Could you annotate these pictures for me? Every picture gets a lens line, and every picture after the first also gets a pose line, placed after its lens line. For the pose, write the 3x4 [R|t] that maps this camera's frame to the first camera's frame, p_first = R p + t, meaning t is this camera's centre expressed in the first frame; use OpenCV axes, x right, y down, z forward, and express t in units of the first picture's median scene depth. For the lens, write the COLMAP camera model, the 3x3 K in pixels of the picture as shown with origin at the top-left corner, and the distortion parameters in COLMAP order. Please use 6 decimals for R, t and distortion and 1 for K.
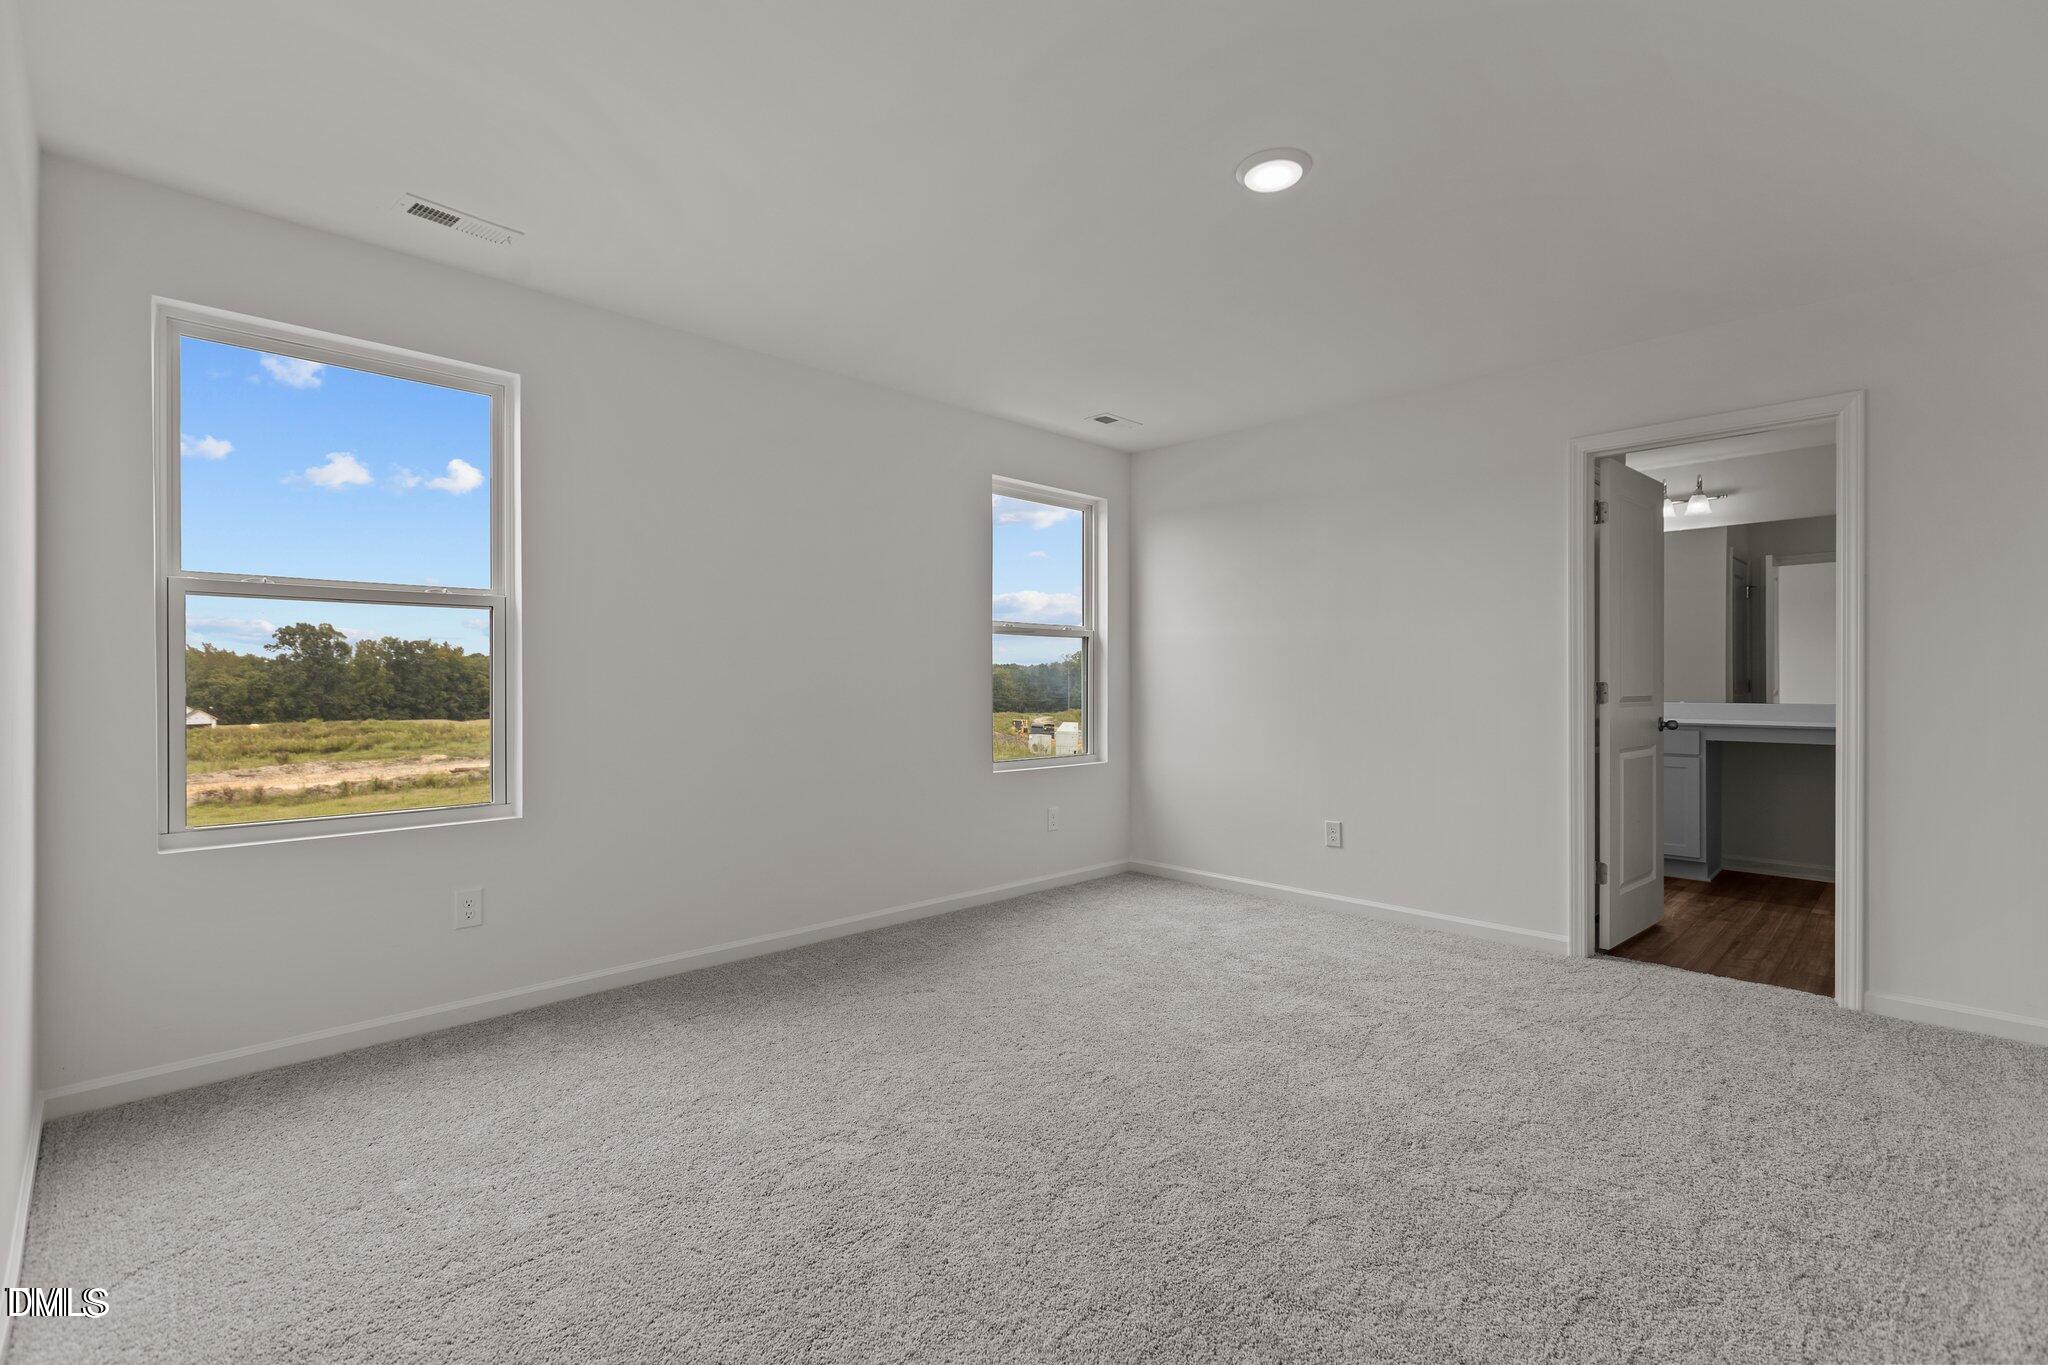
lens RADIAL K [[916.5, 0, 1023.1], [0, 916.5, 684.6], [0, 0, 1]] dist [-0.000475, -0.000003]
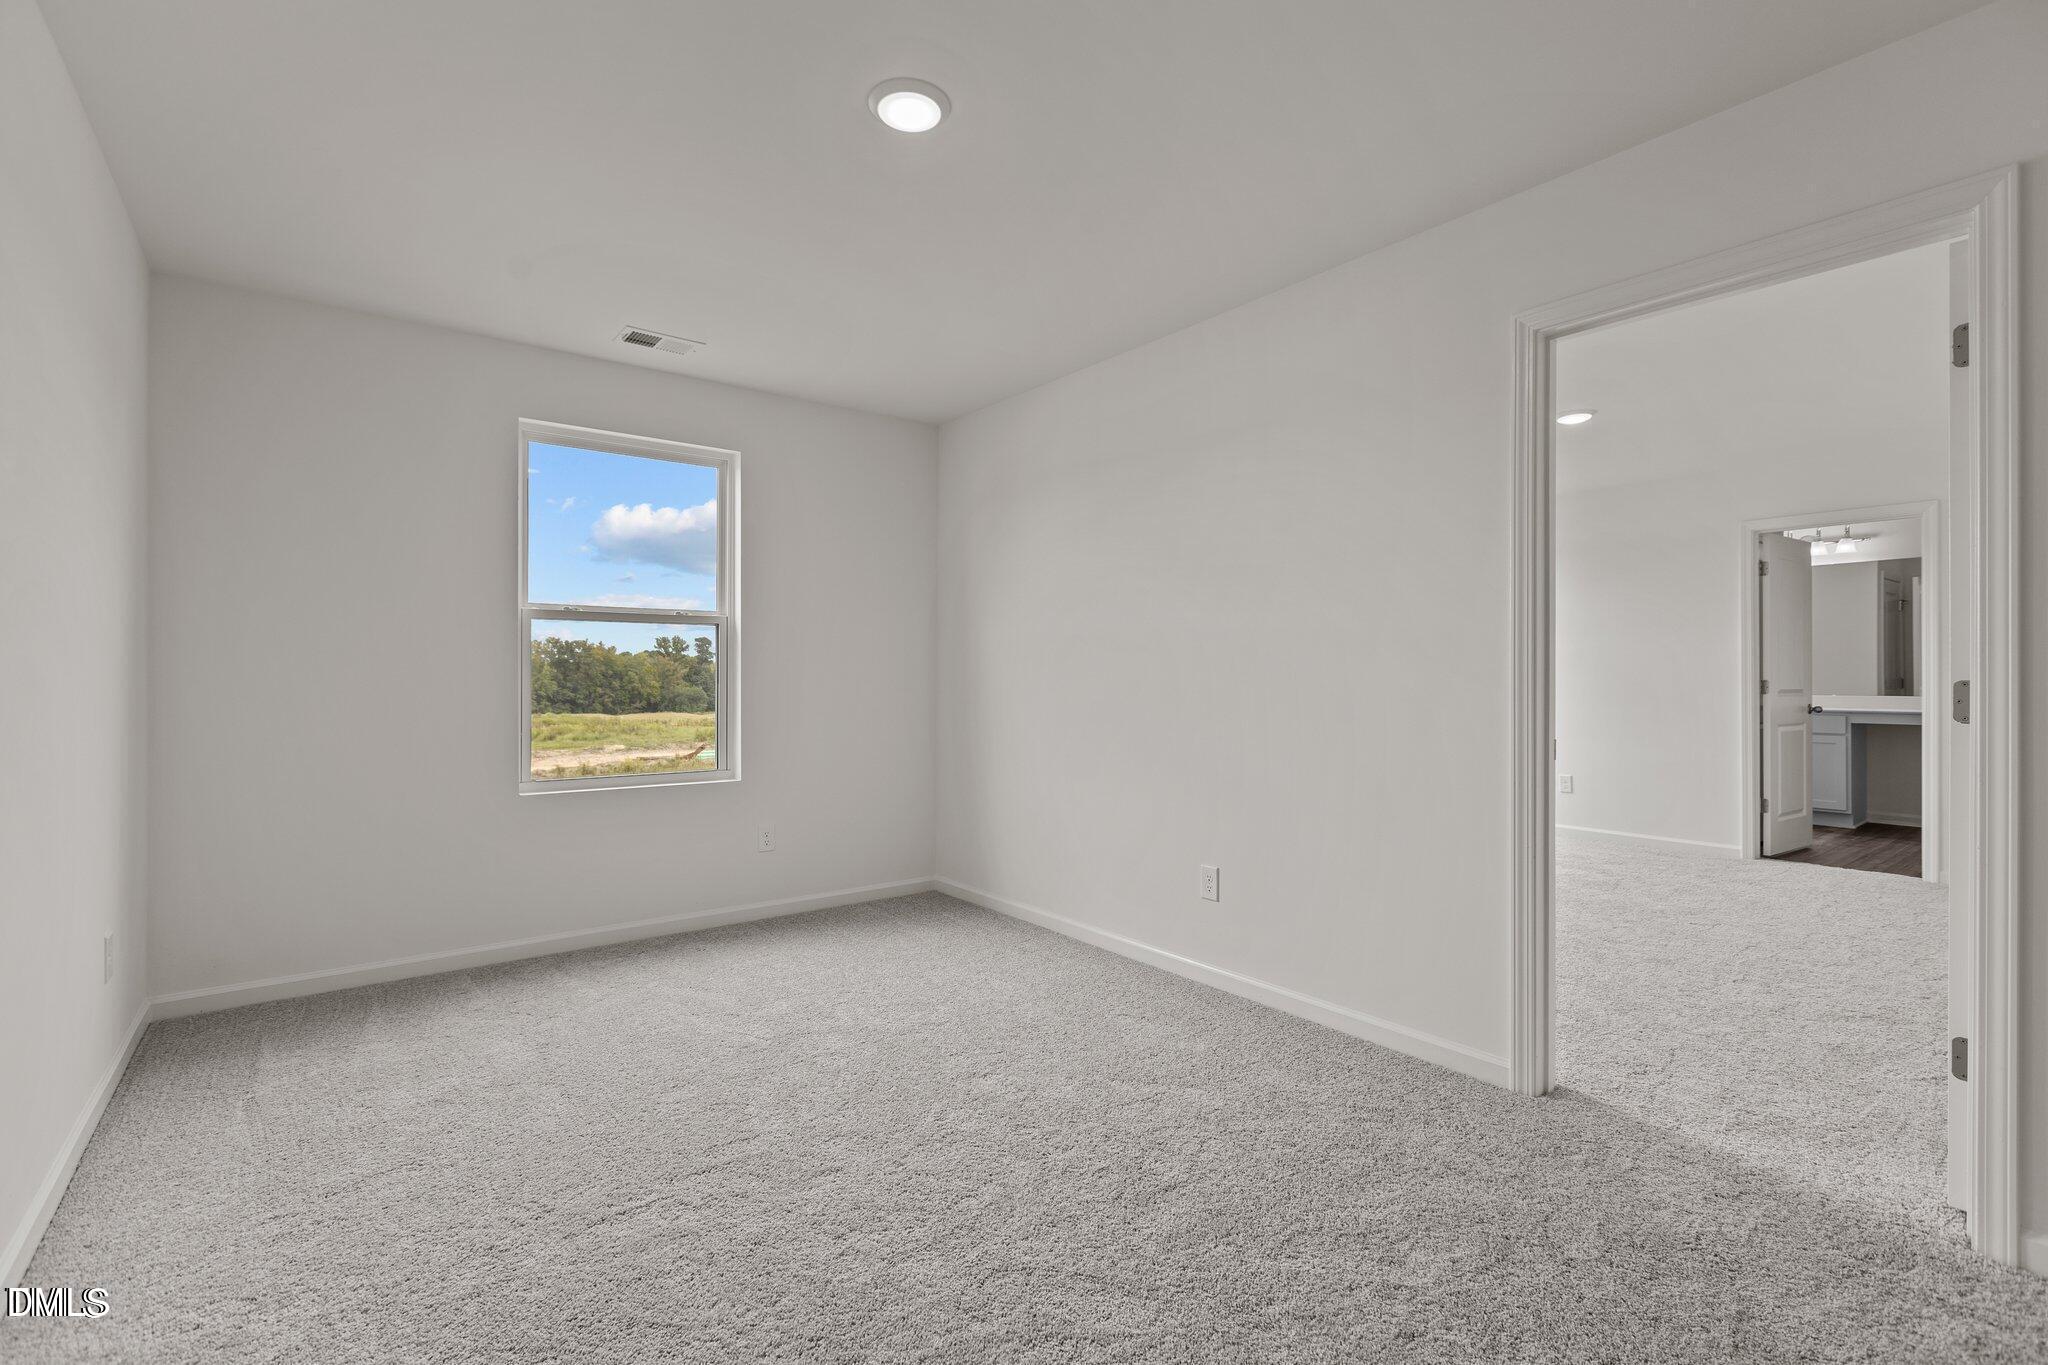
lens RADIAL K [[916.5, 0, 1025.1], [0, 916.5, 677.8], [0, 0, 1]] dist [-0.000475, -0.000003]
pose [[0.992493, -0.000397, -0.122298, -0.227090], [-0.000057, 0.999993, -0.003710, -0.000497], [0.122298, 0.003689, 0.992487, -0.373735]]
